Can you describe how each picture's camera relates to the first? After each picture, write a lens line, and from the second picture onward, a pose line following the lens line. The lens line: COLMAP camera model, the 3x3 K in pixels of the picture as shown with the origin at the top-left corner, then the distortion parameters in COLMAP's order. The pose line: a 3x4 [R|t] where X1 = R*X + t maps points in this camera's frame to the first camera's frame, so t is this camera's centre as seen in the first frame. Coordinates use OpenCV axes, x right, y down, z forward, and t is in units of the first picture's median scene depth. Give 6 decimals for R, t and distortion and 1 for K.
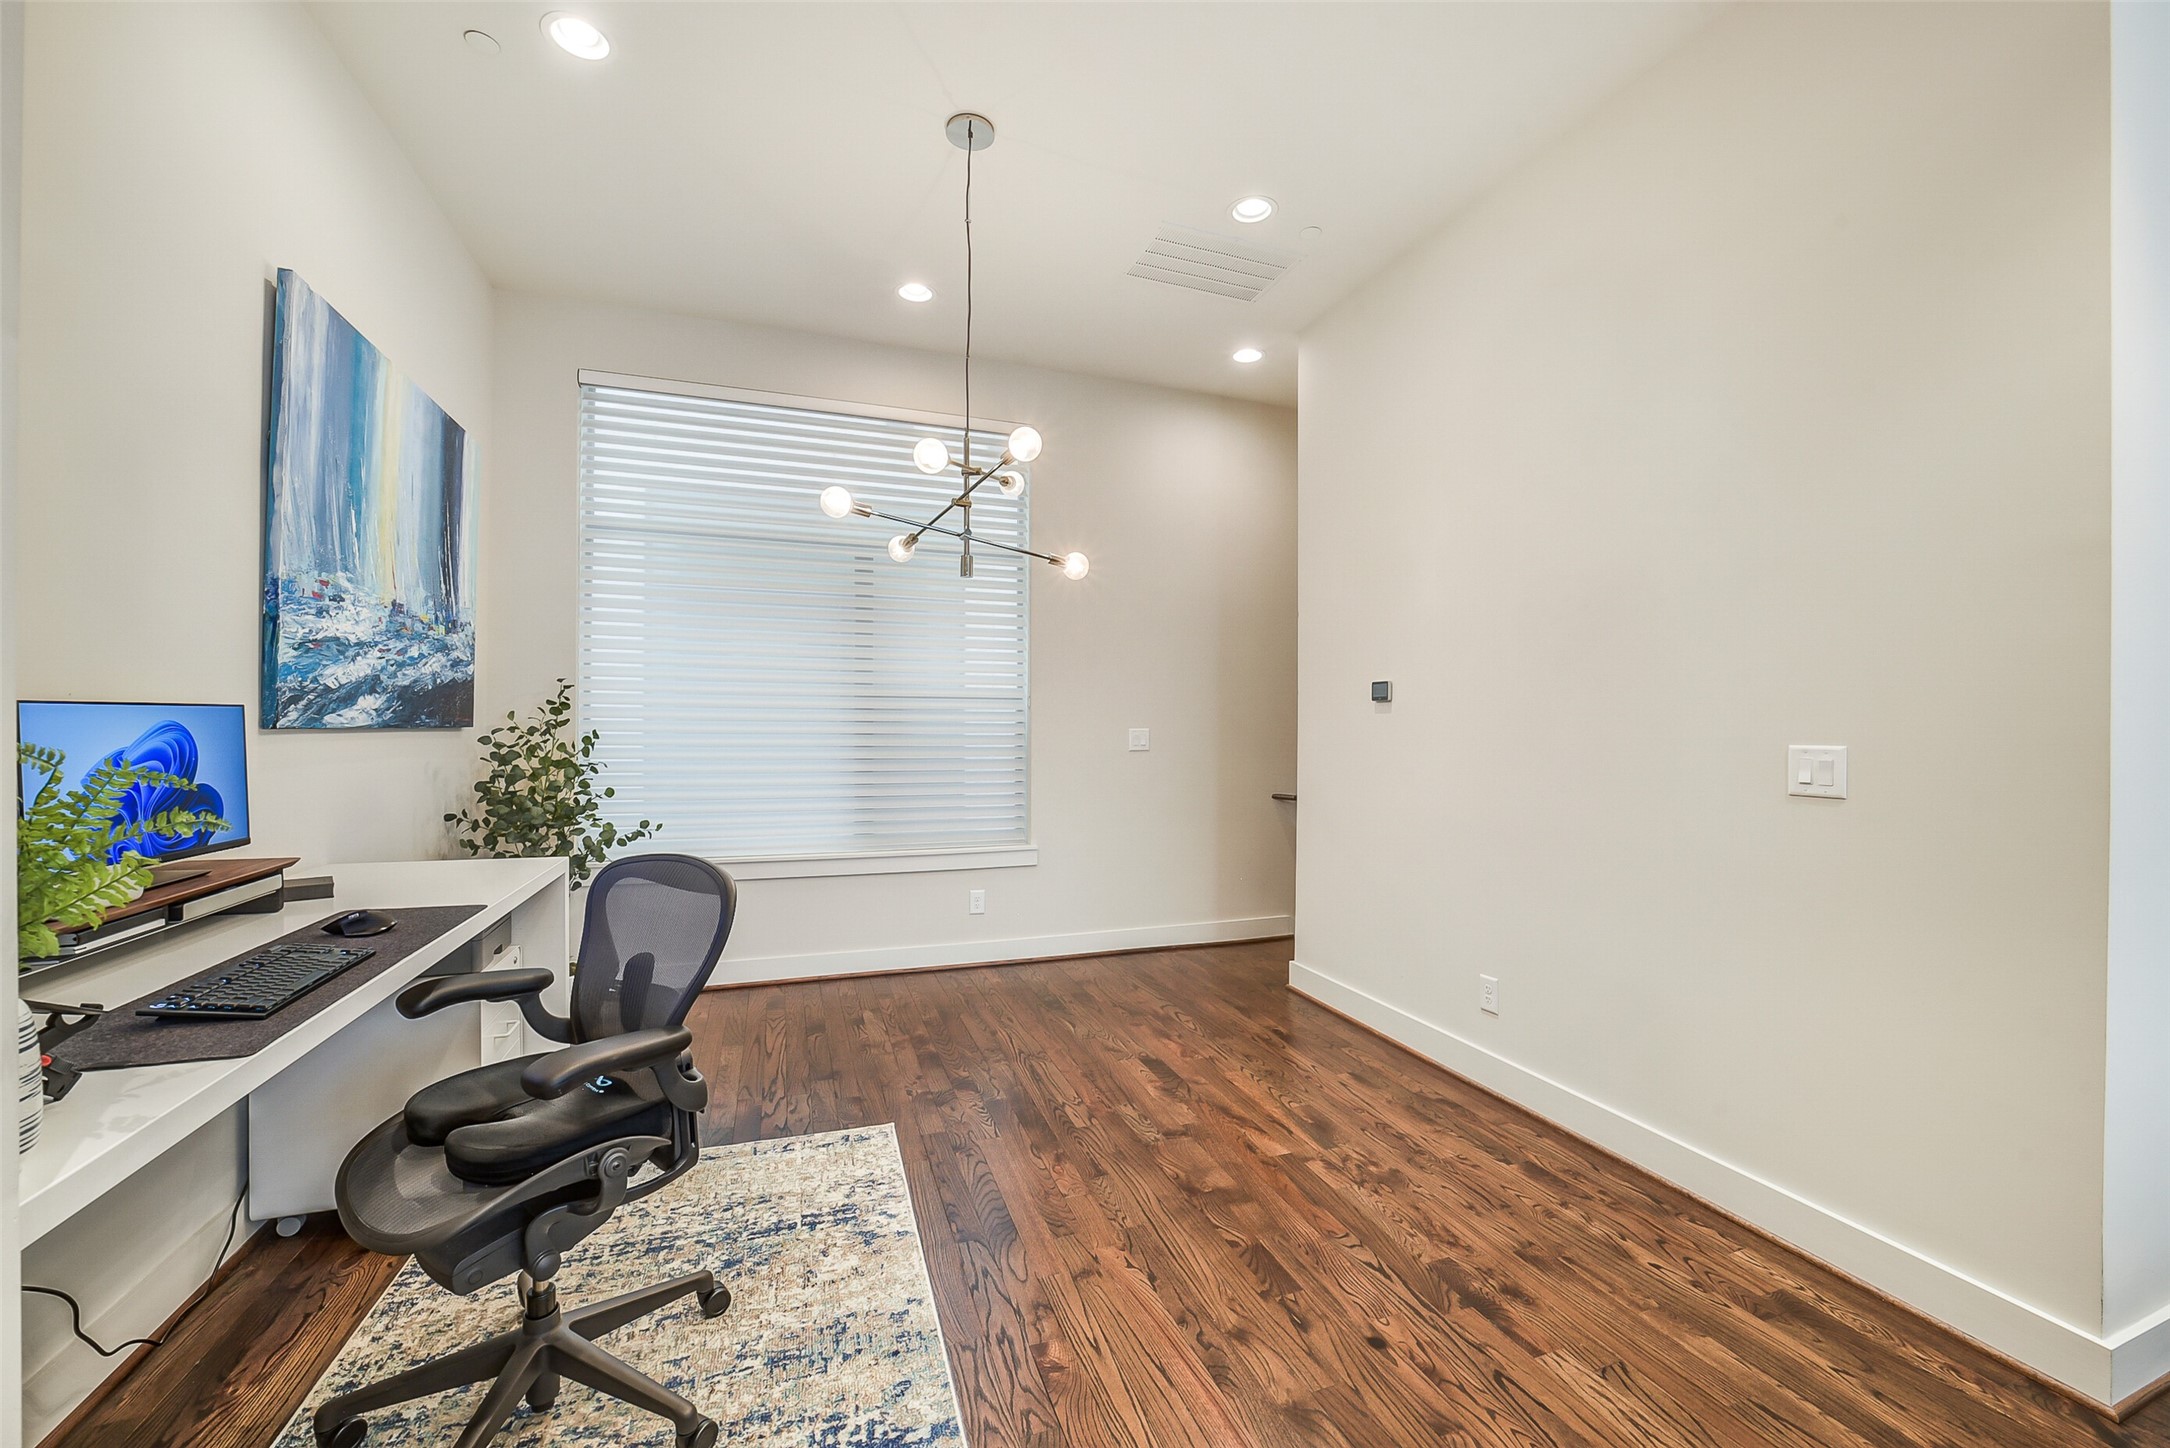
lens RADIAL K [[847.9, 0, 1090.1], [0, 847.9, 729.2], [0, 0, 1]] dist [-0.033726, 0.005942]
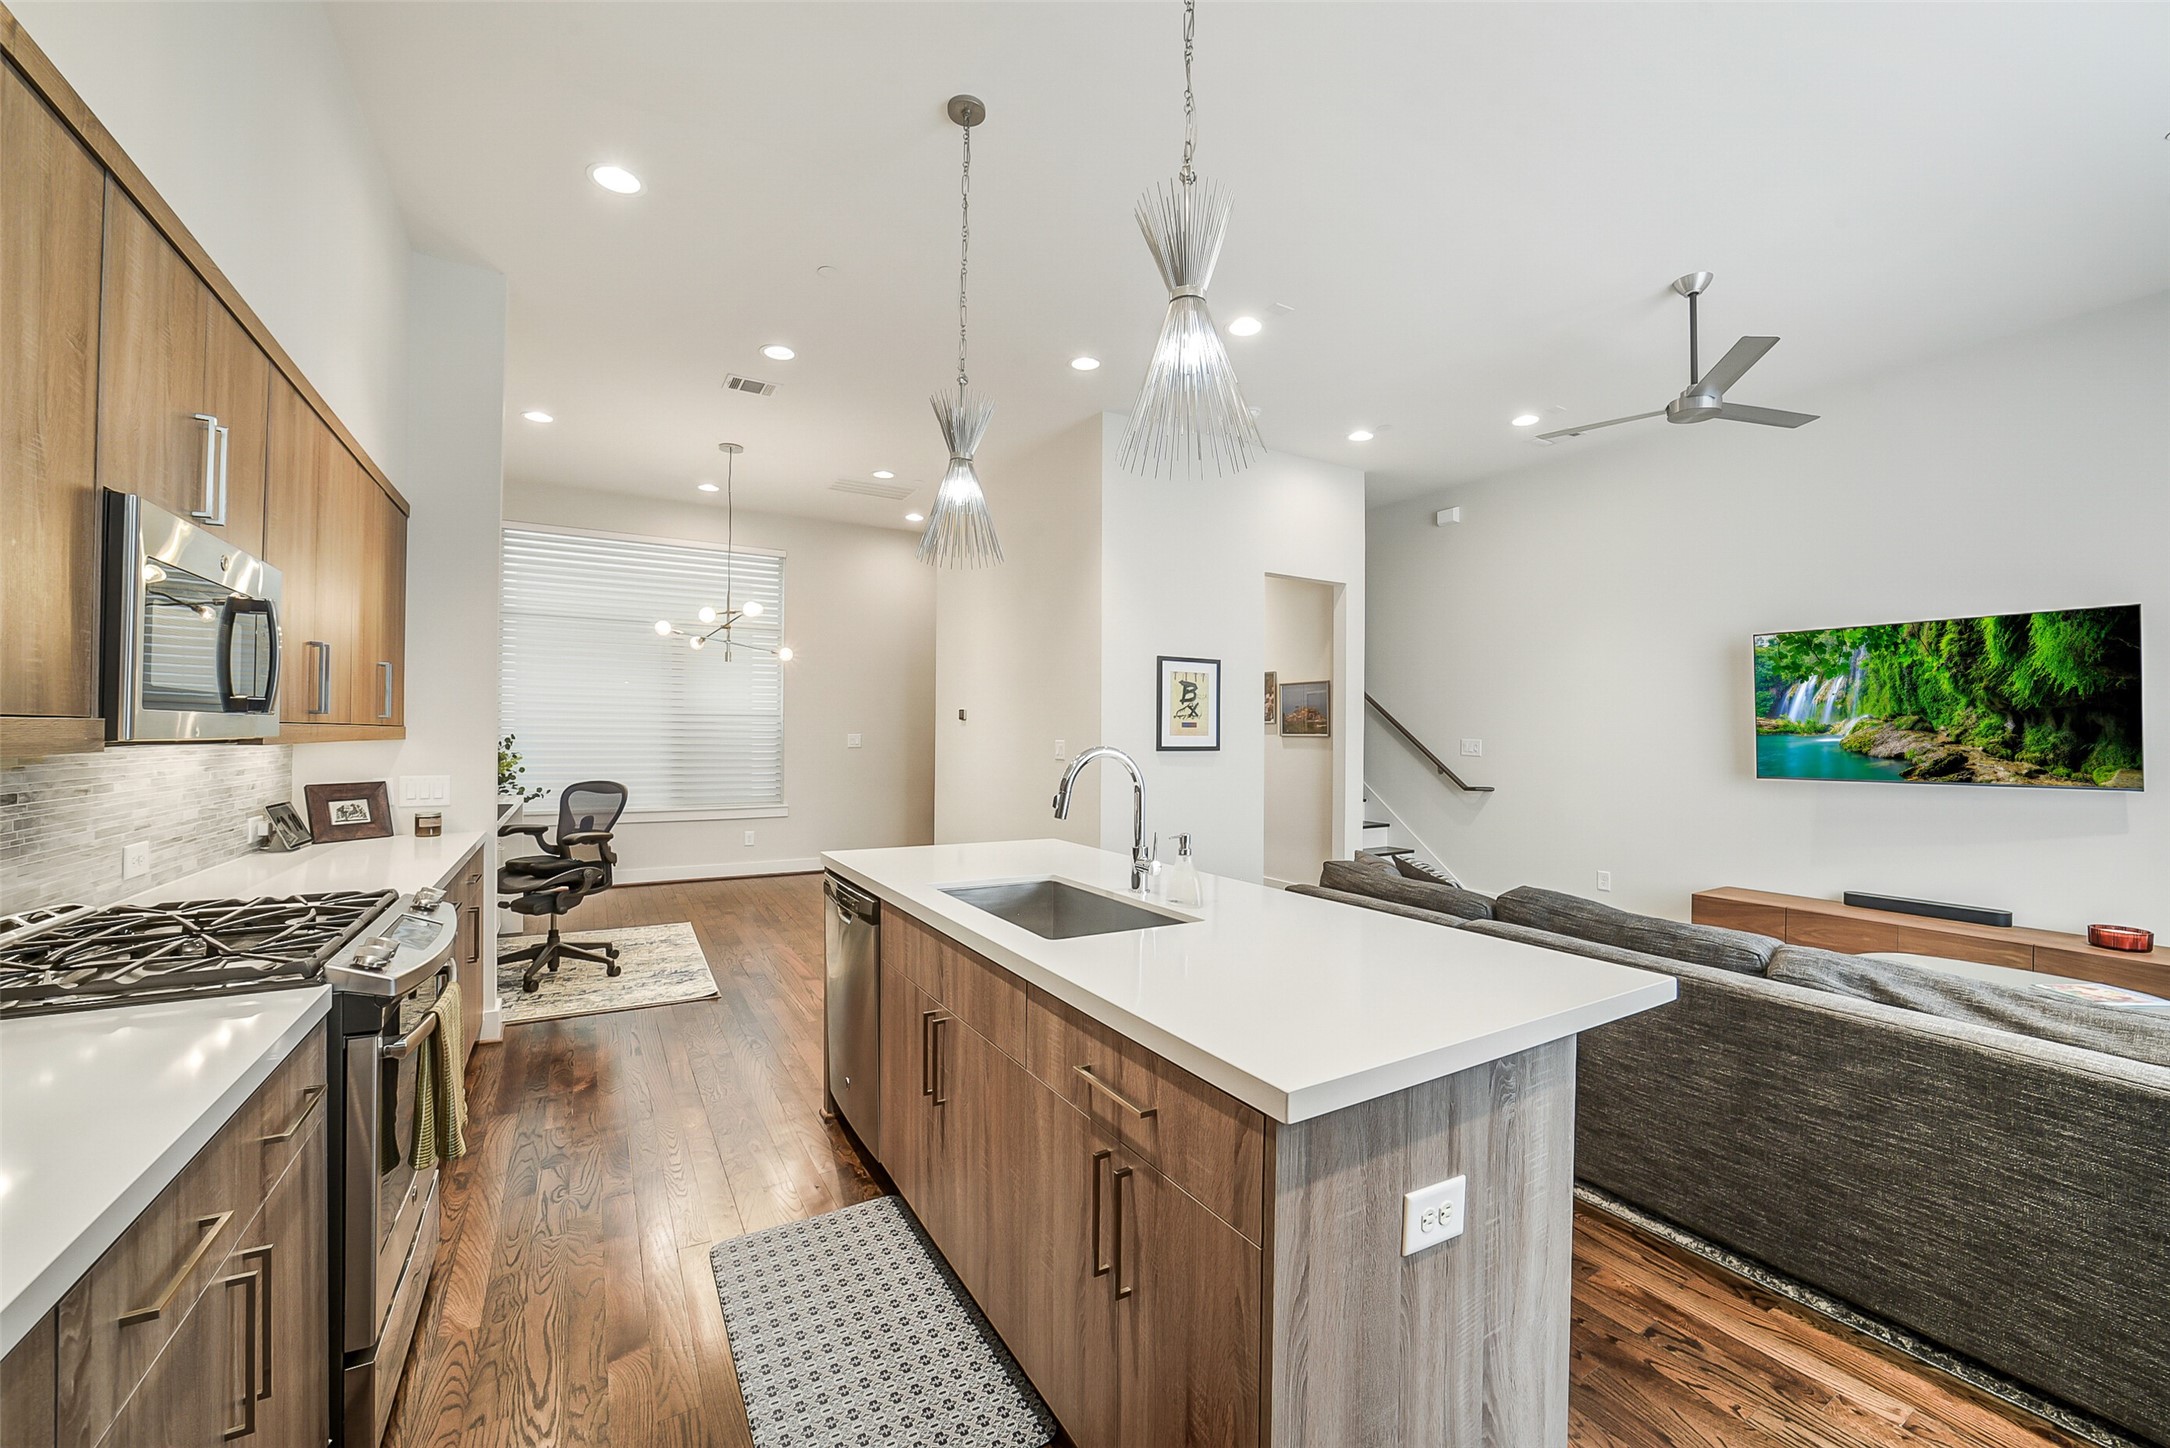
lens RADIAL K [[847.9, 0, 1088.4], [0, 847.9, 721.3], [0, 0, 1]] dist [-0.033726, 0.005942]
pose [[0.981969, 0.002568, 0.189027, 0.341318], [0.000554, 0.999864, -0.016457, 0.003503], [-0.189043, 0.016265, 0.981834, -1.236578]]
